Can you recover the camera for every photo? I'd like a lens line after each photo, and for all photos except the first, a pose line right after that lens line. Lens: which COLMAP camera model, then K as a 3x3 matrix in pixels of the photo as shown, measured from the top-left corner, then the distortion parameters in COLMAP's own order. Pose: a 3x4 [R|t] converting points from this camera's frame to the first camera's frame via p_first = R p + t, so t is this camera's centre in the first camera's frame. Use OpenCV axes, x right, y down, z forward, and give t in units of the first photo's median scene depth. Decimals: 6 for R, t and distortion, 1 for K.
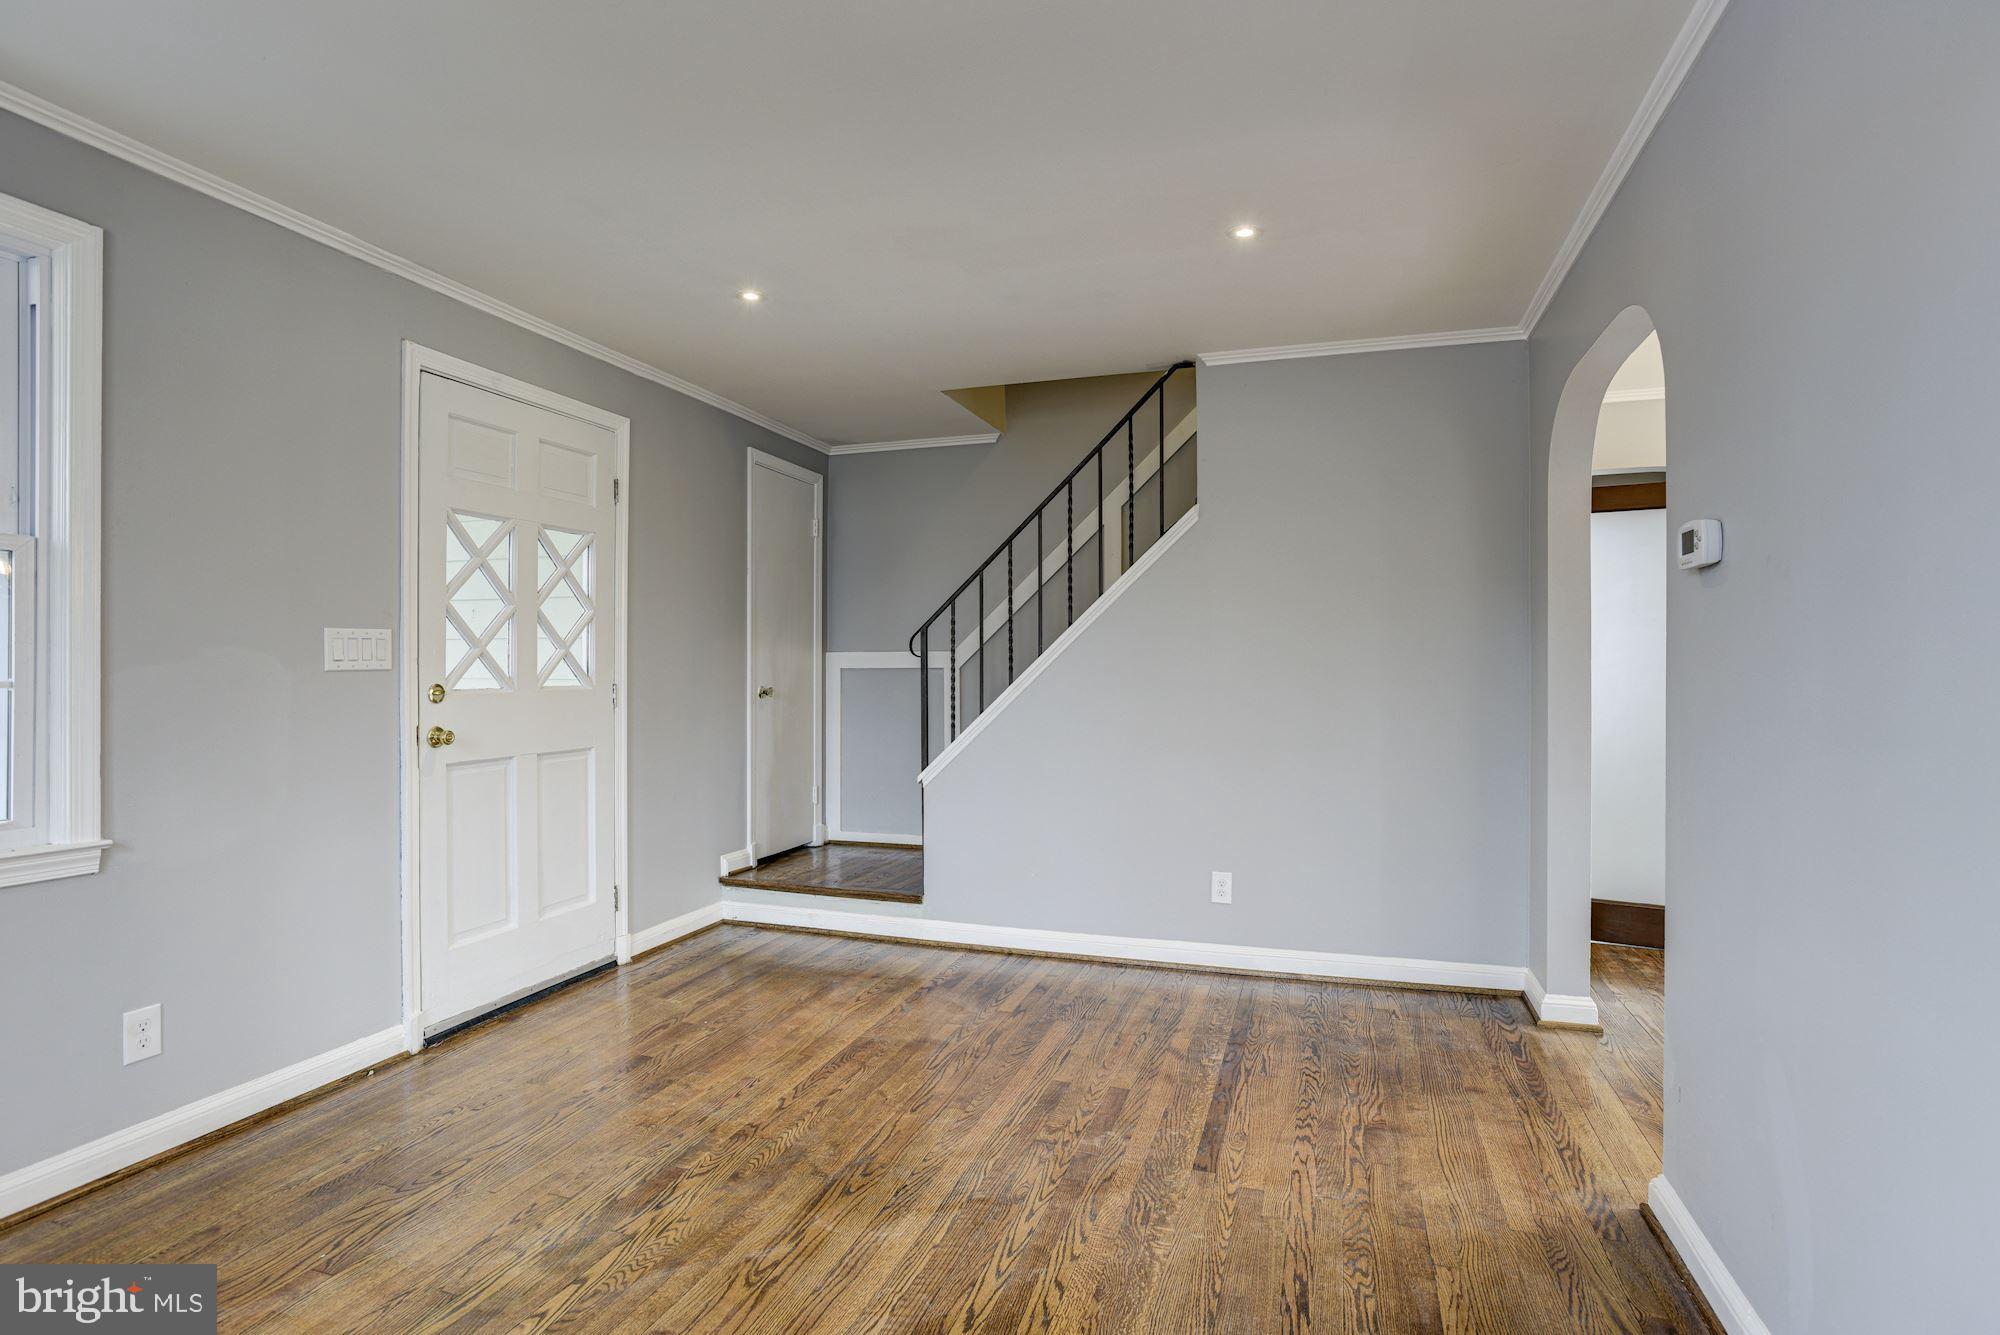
lens RADIAL K [[1003.0, 0, 1002.5], [0, 1003.0, 666.7], [0, 0, 1]] dist [-0.062815, 0.030785]
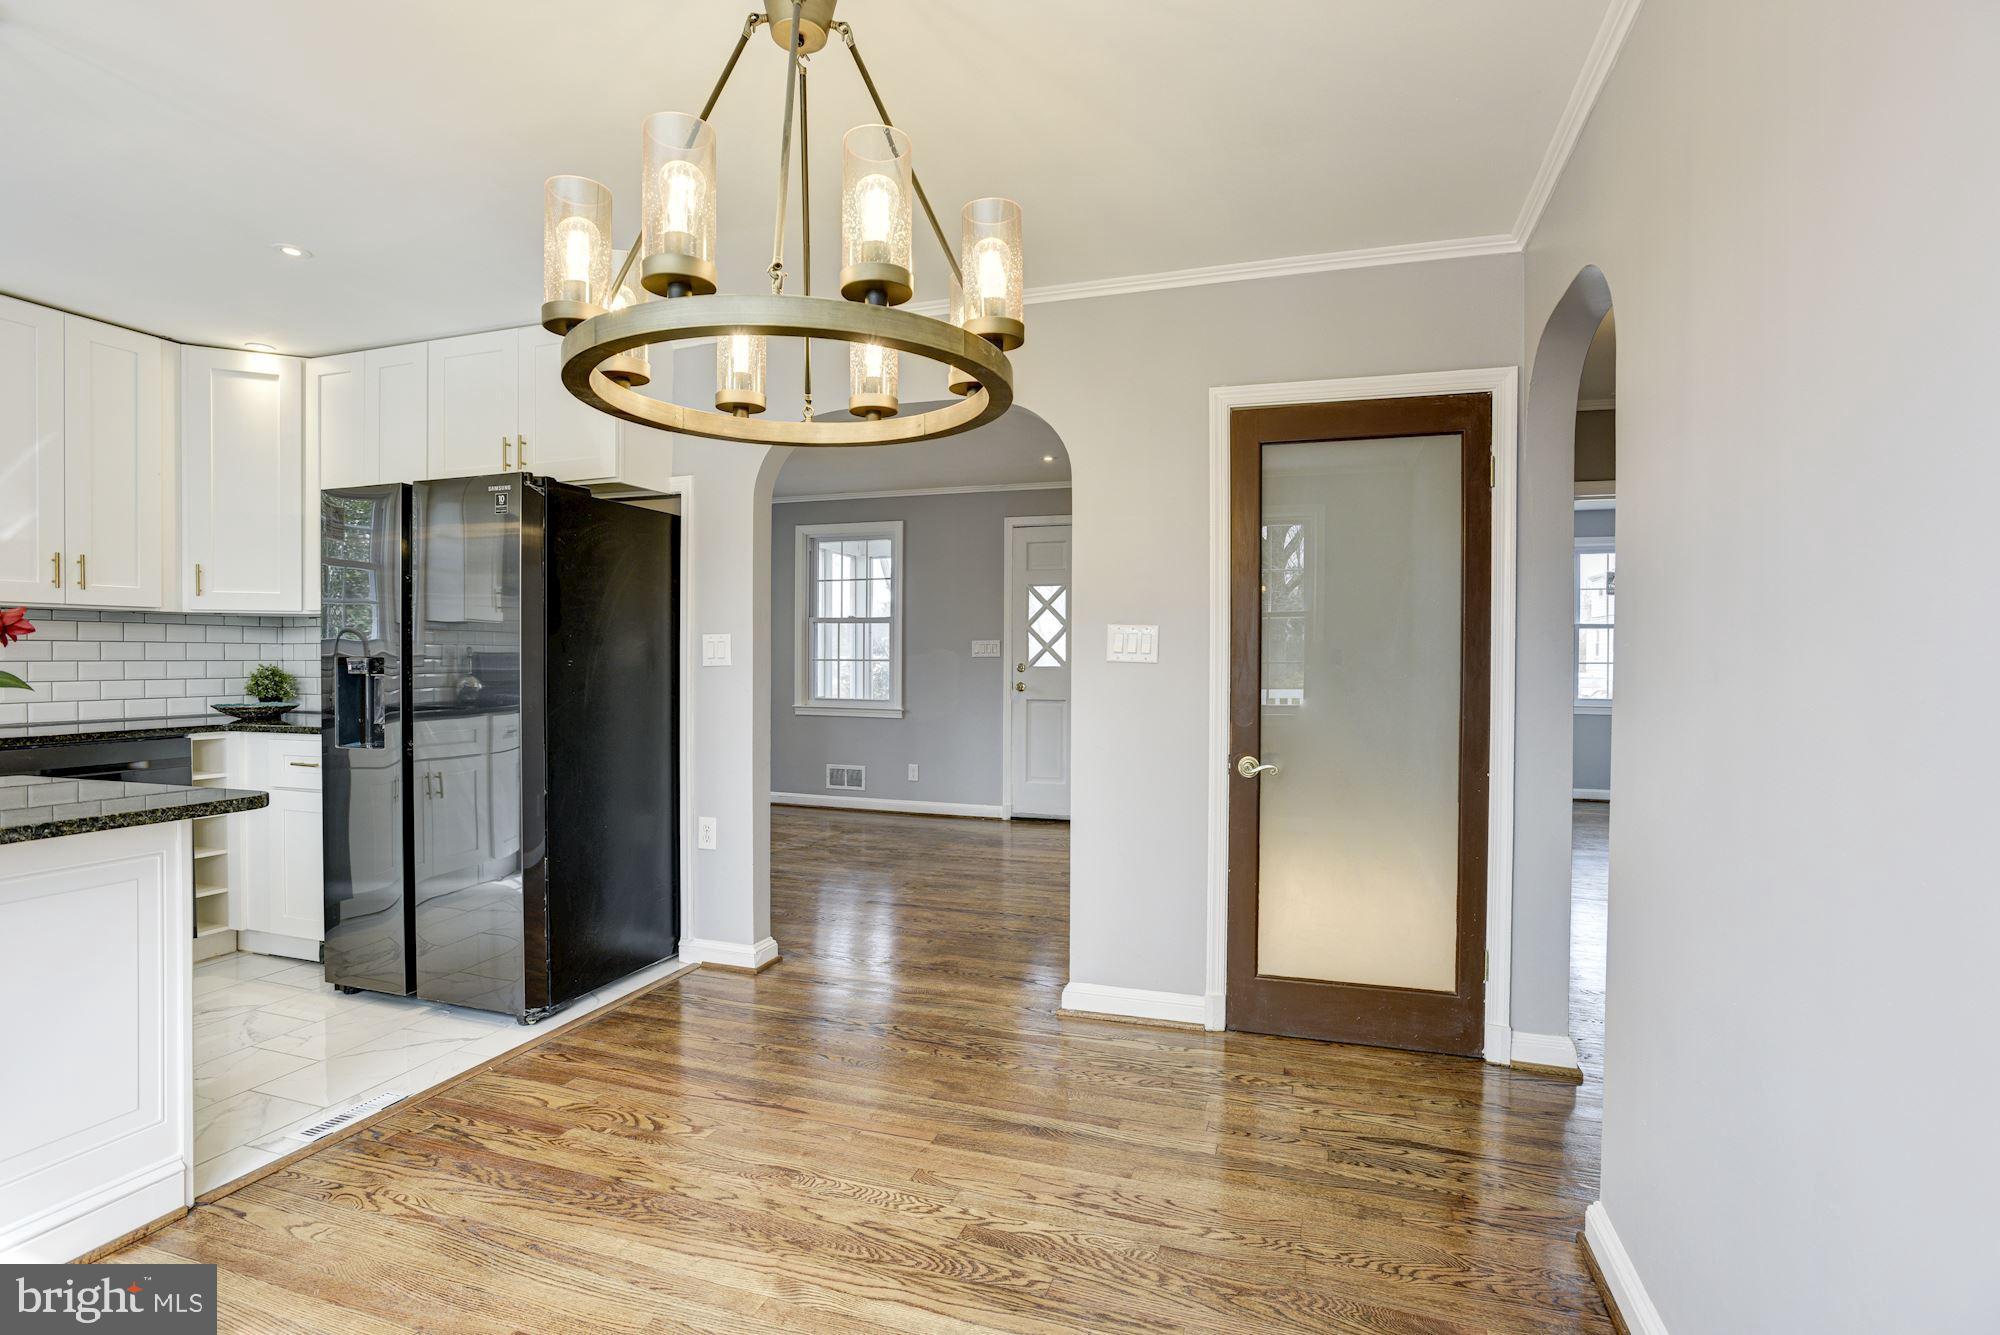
lens RADIAL K [[960.5, 0, 1000.0], [0, 960.5, 667.5], [0, 0, 1]] dist [-0.057294, 0.000639]
pose [[-0.010036, 0.011160, -0.999887, 1.585214], [-0.004151, 0.999929, 0.011202, 0.002521], [0.999941, 0.004263, -0.009989, 0.942652]]
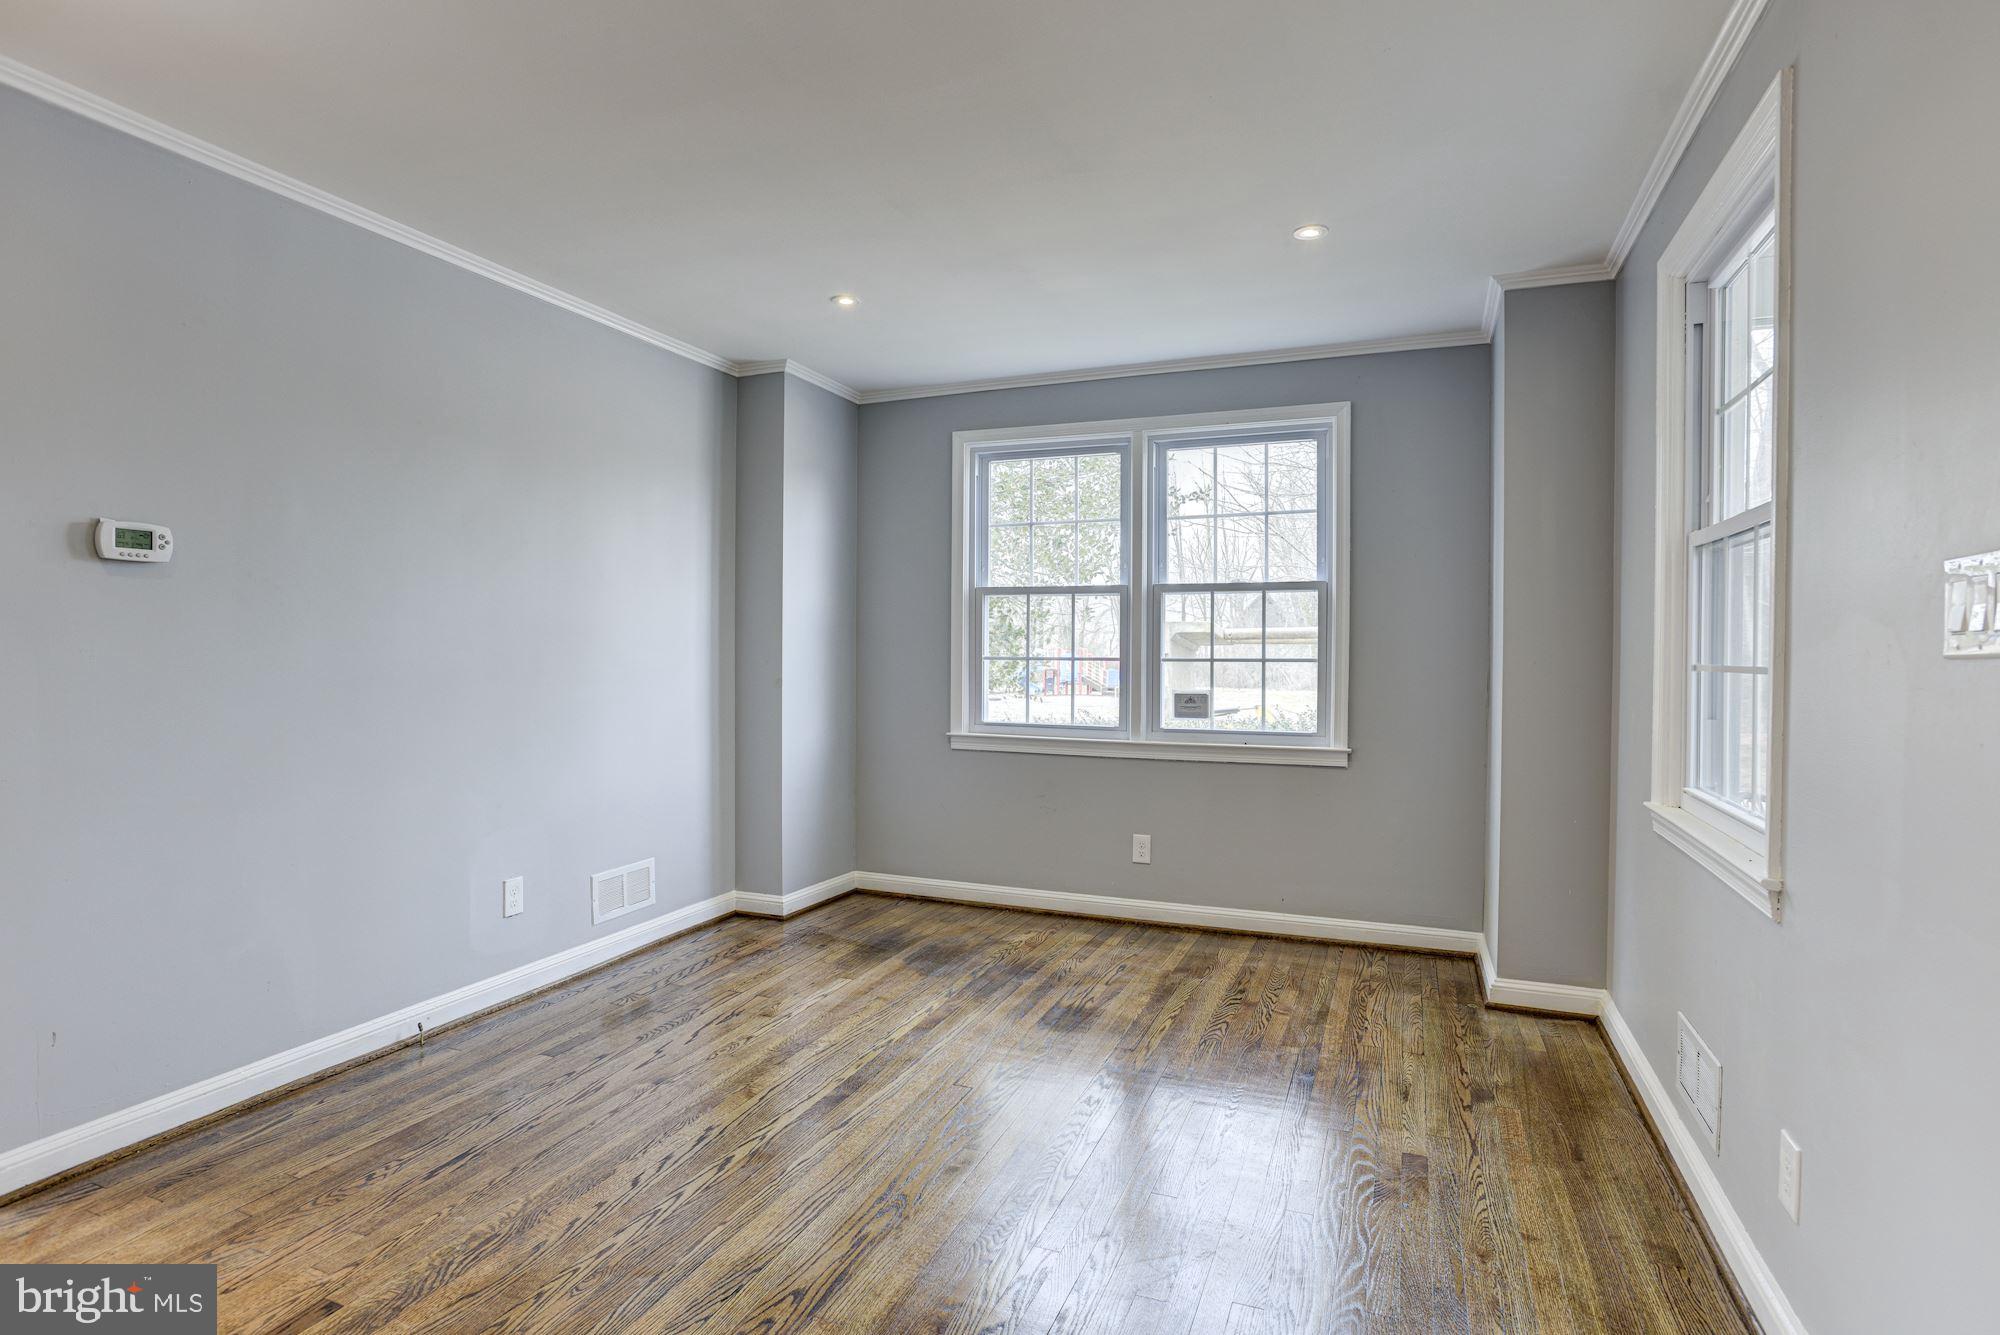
lens RADIAL K [[1003.0, 0, 1002.5], [0, 1003.0, 666.7], [0, 0, 1]] dist [-0.062815, 0.030785]
pose [[-0.997820, -0.005587, 0.065760, -0.261393], [-0.004779, 0.999911, 0.012433, 0.005394], [-0.065824, 0.012091, -0.997758, 1.245099]]
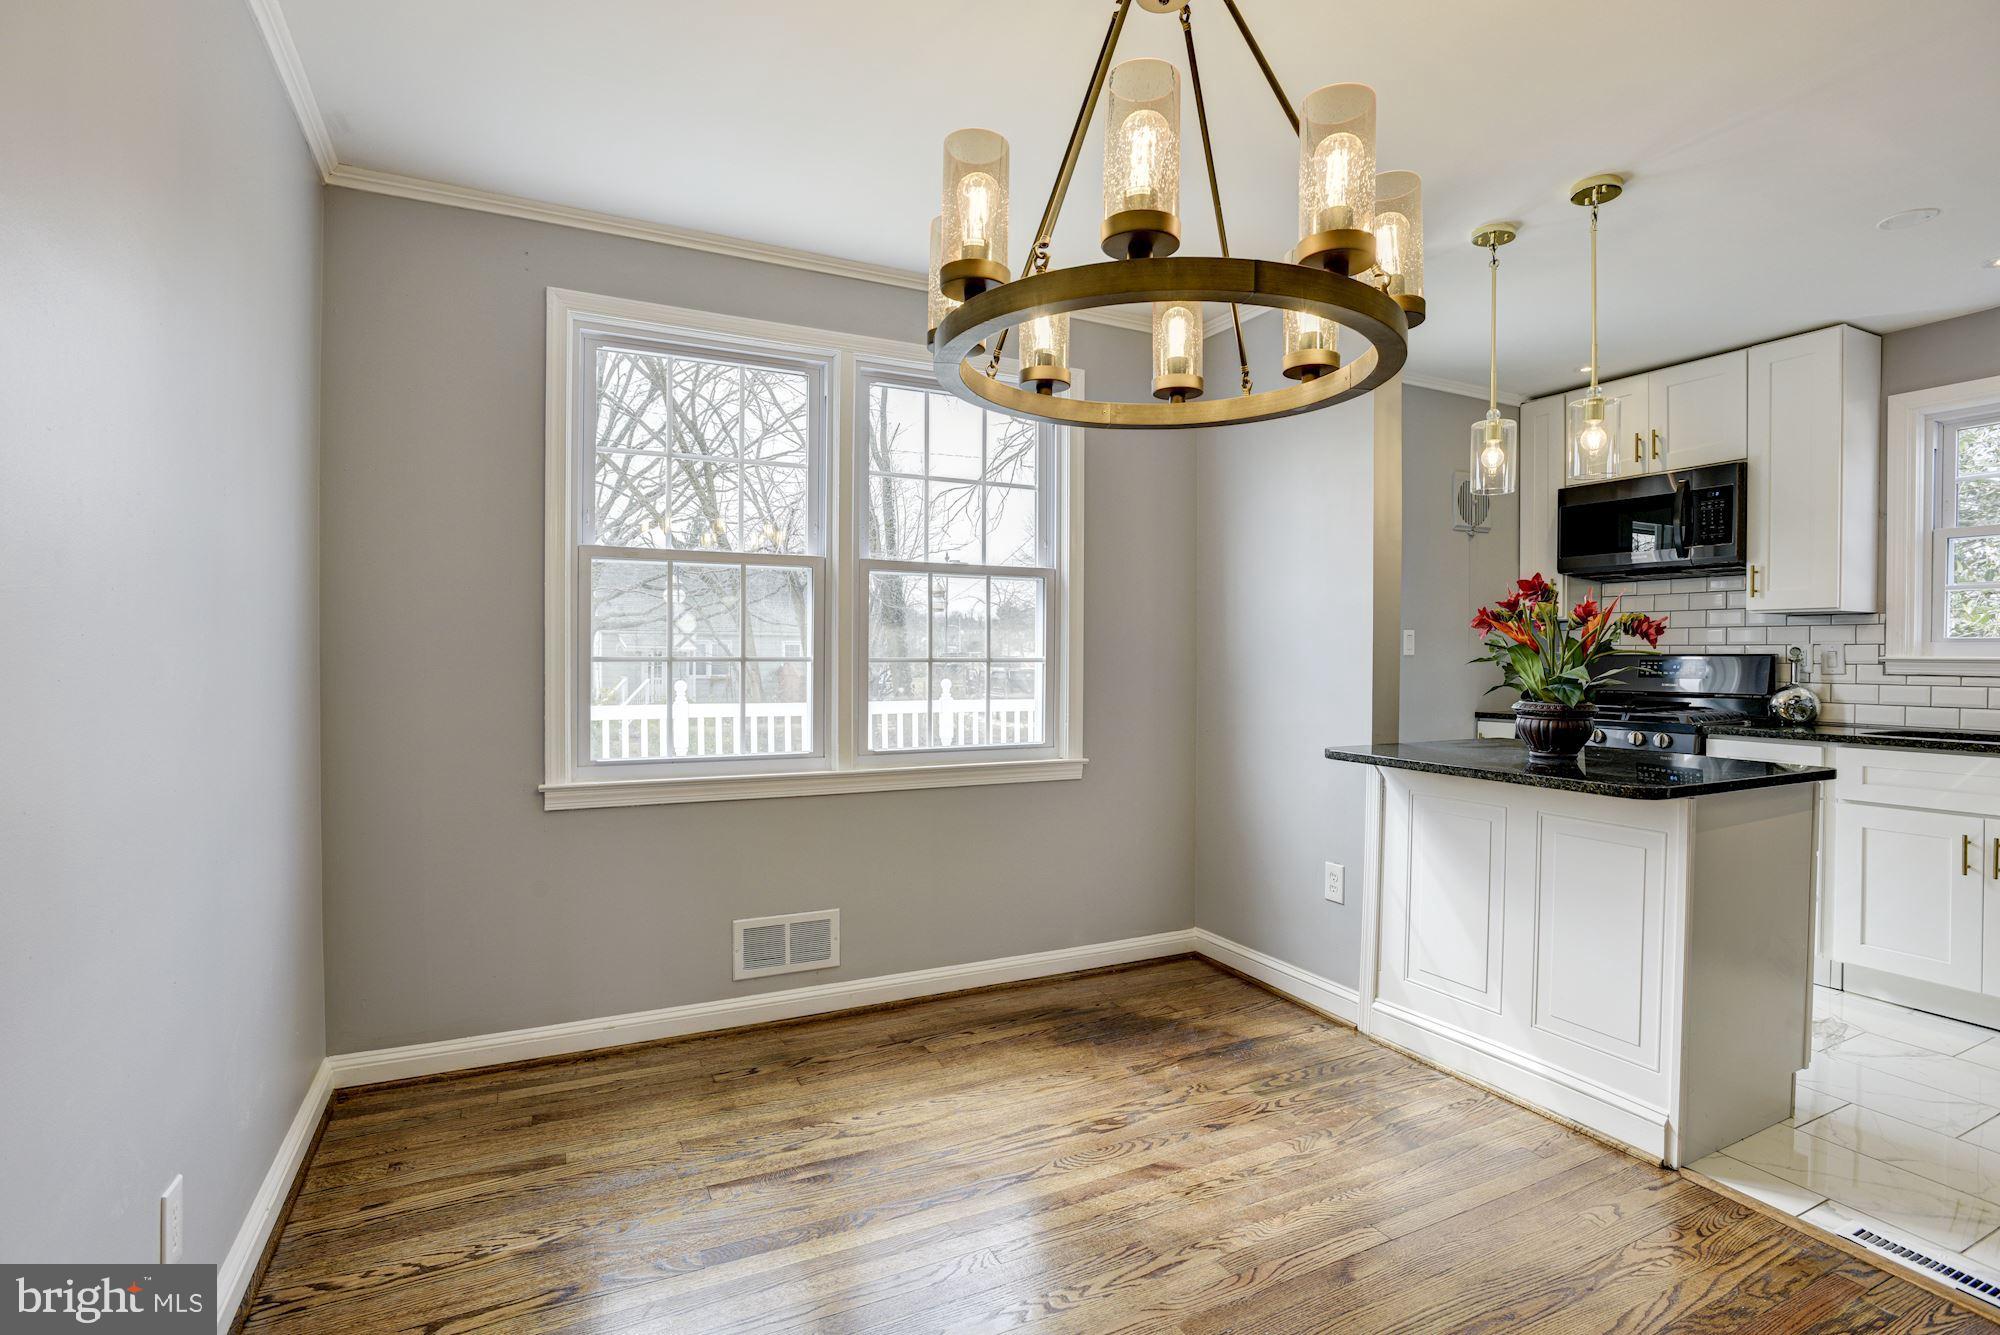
lens RADIAL K [[1003.0, 0, 1002.5], [0, 1003.0, 666.7], [0, 0, 1]] dist [-0.062815, 0.030785]
pose [[-0.702745, 0.007906, -0.711398, 0.243250], [-0.000972, 0.999927, 0.012073, 0.006204], [0.711441, 0.009176, -0.702685, 0.690995]]
